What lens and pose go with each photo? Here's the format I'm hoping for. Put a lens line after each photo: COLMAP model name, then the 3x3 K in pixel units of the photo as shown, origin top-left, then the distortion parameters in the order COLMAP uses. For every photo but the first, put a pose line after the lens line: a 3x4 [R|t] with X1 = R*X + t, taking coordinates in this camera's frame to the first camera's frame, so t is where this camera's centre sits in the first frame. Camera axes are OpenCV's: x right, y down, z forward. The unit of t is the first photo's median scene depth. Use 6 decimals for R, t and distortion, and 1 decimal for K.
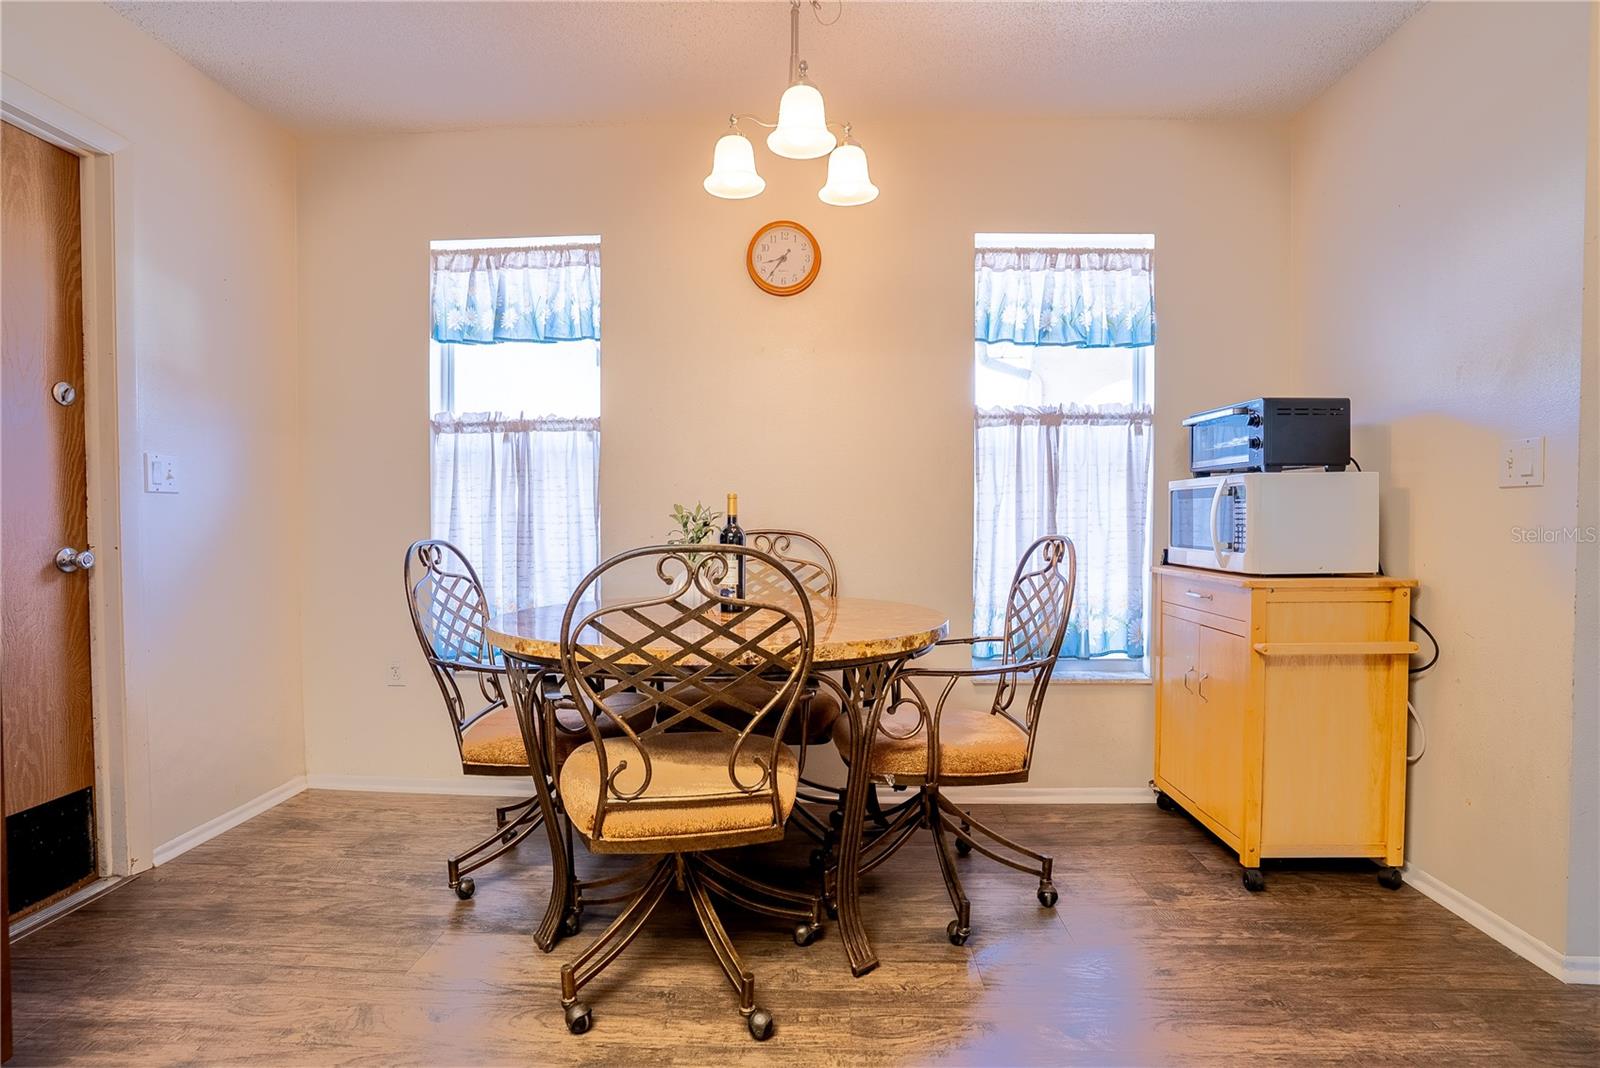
lens RADIAL K [[786.8, 0, 788.7], [0, 786.8, 525.3], [0, 0, 1]] dist [-0.044510, 0.005121]
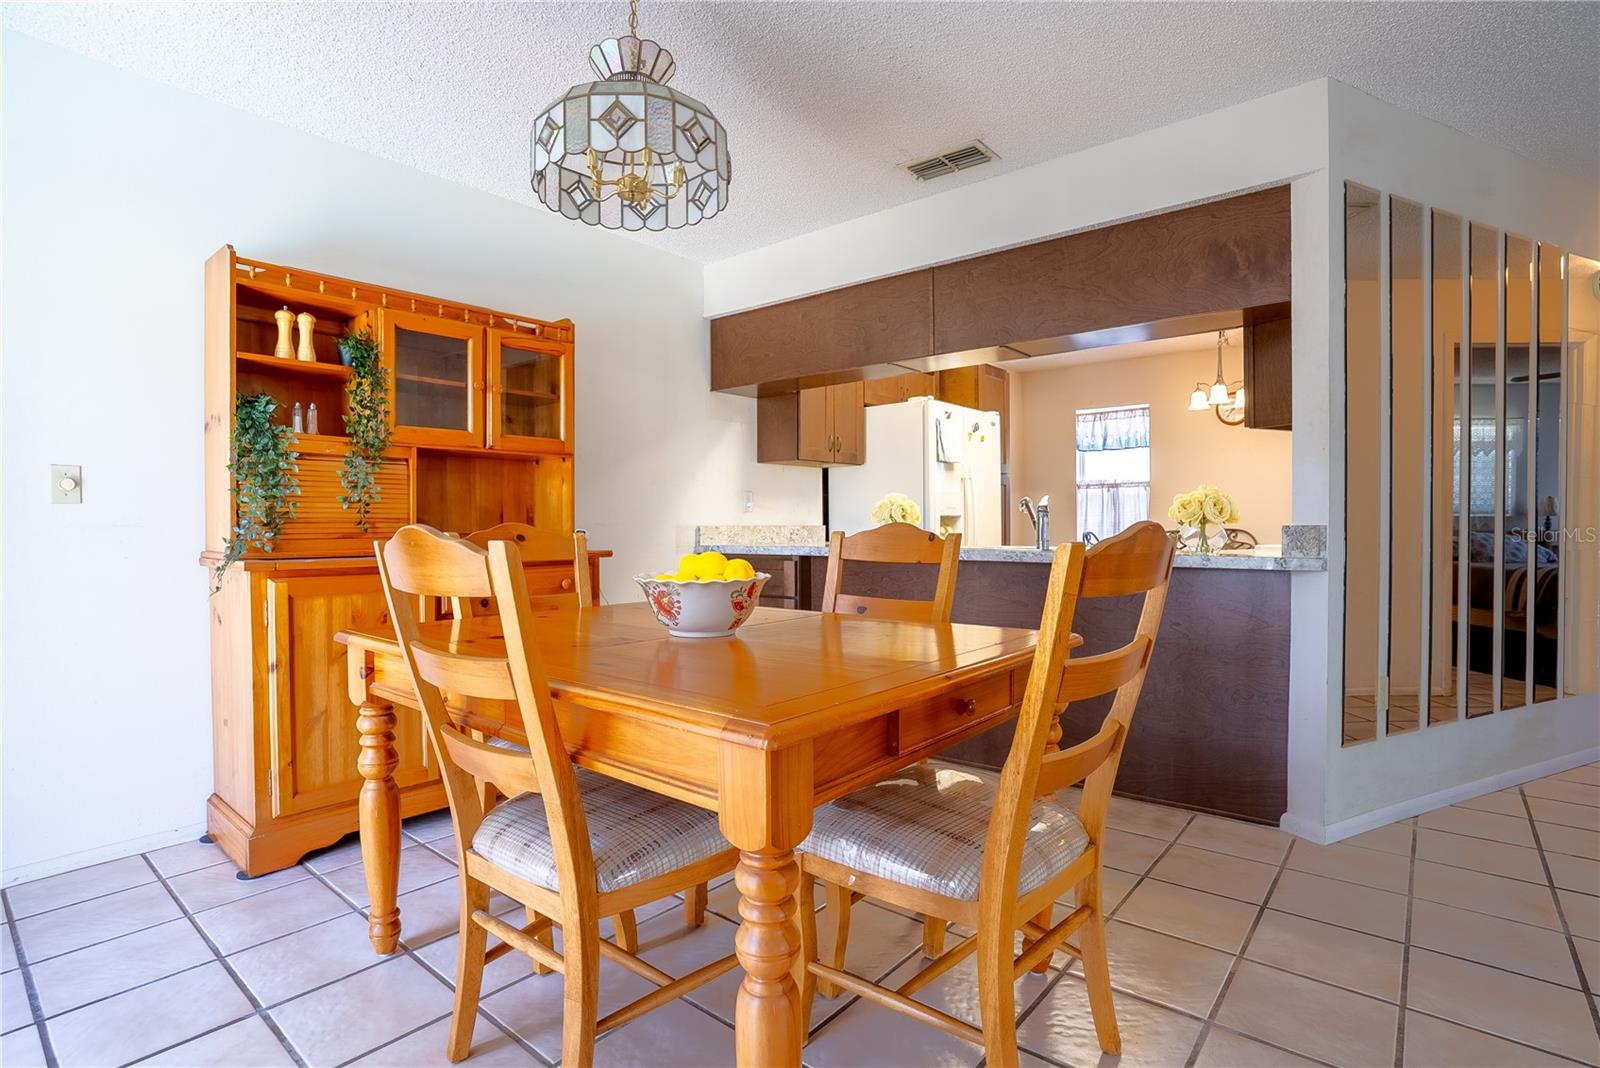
lens RADIAL K [[786.8, 0, 803.5], [0, 786.8, 539.3], [0, 0, 1]] dist [-0.044510, 0.005121]
pose [[0.803196, 0.008465, -0.595655, 0.329594], [-0.006084, 0.999963, 0.006006, 0.032321], [0.595684, -0.001200, 0.803218, -1.533951]]
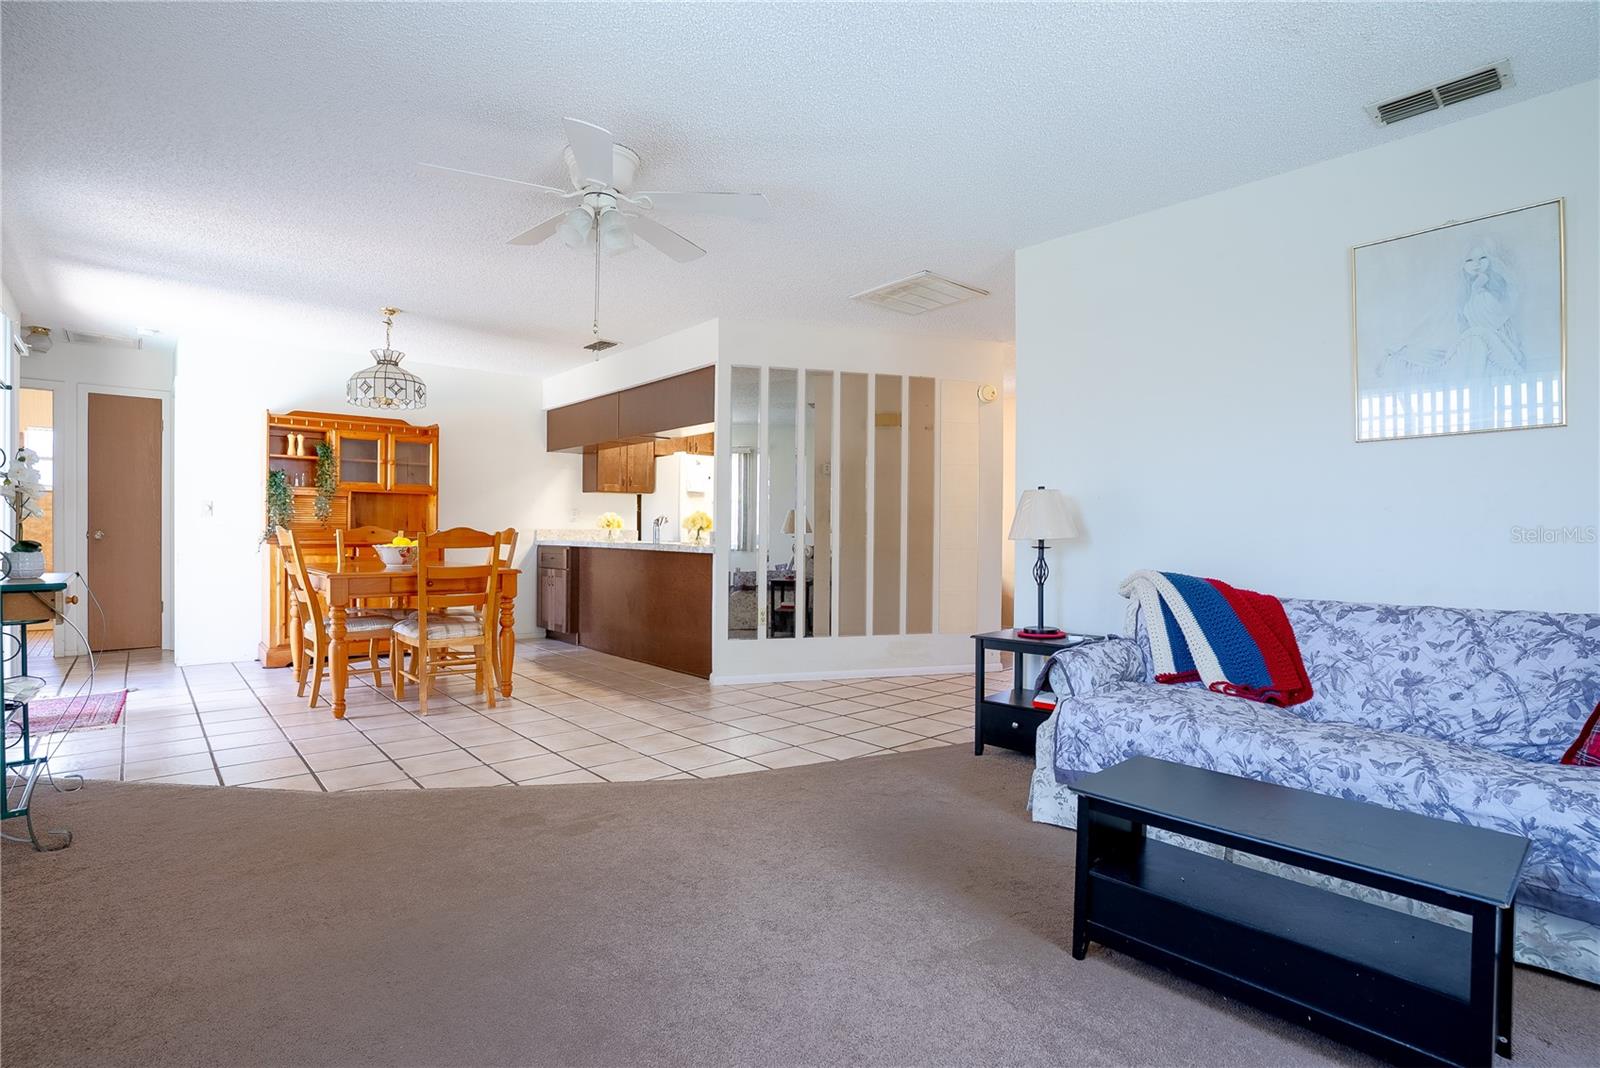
lens RADIAL K [[786.8, 0, 799.7], [0, 786.8, 535.9], [0, 0, 1]] dist [-0.044510, 0.005121]
pose [[0.691970, 0.011940, -0.721827, 1.784233], [-0.021159, 0.999769, -0.003747, 0.030435], [0.721616, 0.017866, 0.692063, -1.624658]]
